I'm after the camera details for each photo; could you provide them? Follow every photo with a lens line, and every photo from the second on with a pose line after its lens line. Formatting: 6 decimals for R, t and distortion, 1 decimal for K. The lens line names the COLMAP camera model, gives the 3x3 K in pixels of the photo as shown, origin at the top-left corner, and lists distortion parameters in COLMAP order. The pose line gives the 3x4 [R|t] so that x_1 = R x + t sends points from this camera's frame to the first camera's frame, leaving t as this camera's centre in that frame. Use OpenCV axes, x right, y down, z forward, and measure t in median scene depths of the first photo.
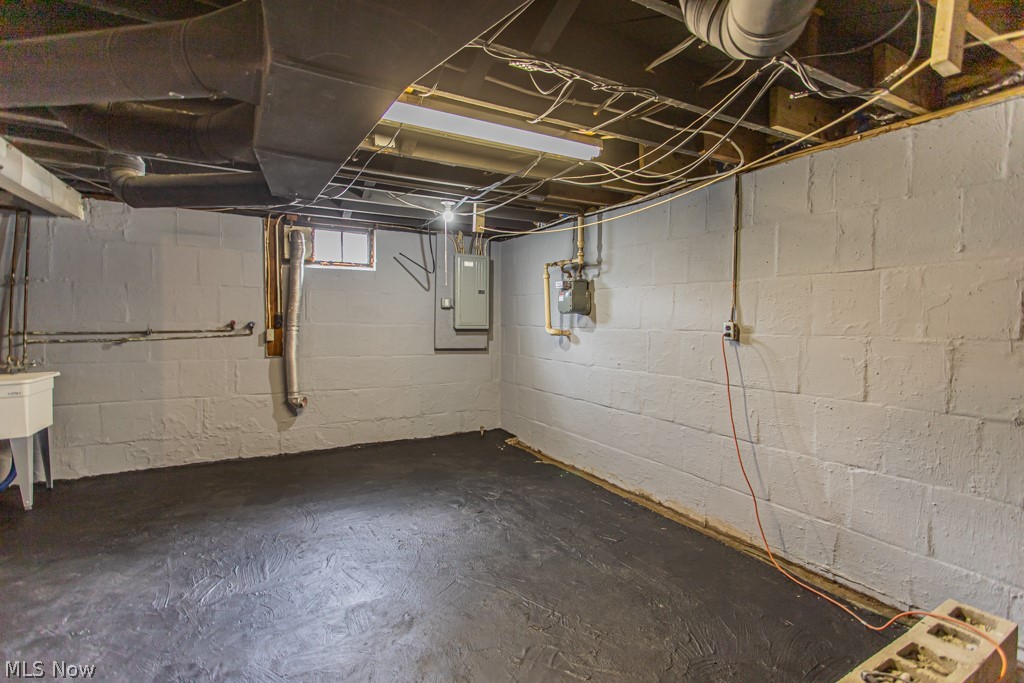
lens RADIAL K [[503.2, 0, 534.0], [0, 503.2, 341.8], [0, 0, 1]] dist [0.000224, 0.000024]
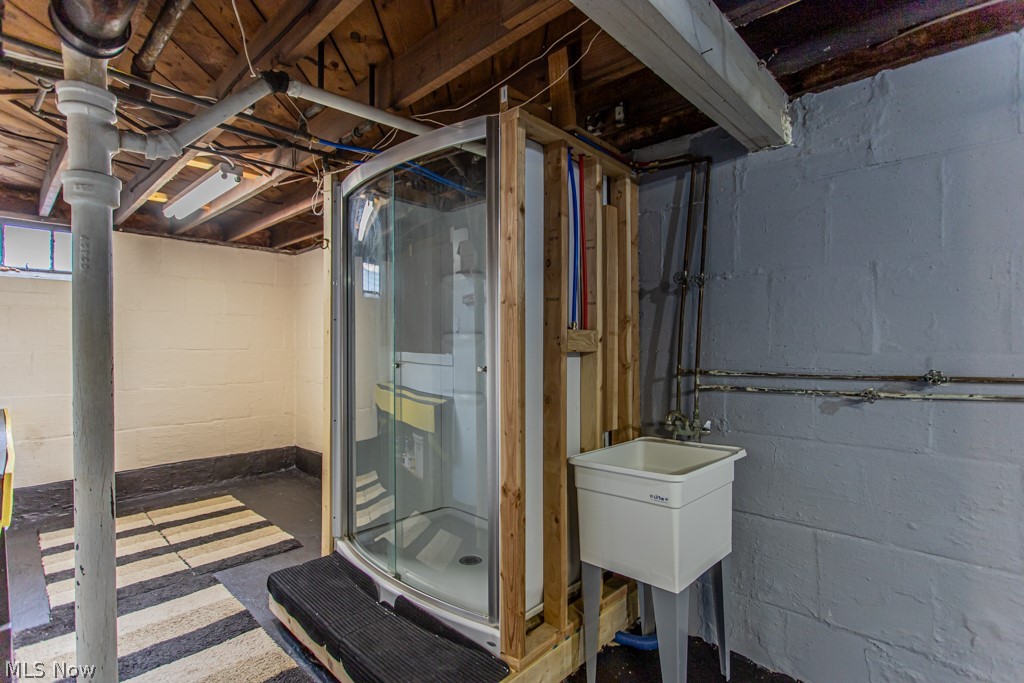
lens RADIAL K [[486.4, 0, 512.0], [0, 486.4, 341.5], [0, 0, 1]] dist [0.012582, -0.000237]
pose [[0.297689, -0.016518, -0.954520, -0.528330], [-0.032888, 0.999079, -0.027546, -0.028716], [0.954096, 0.039592, 0.296872, 0.611801]]
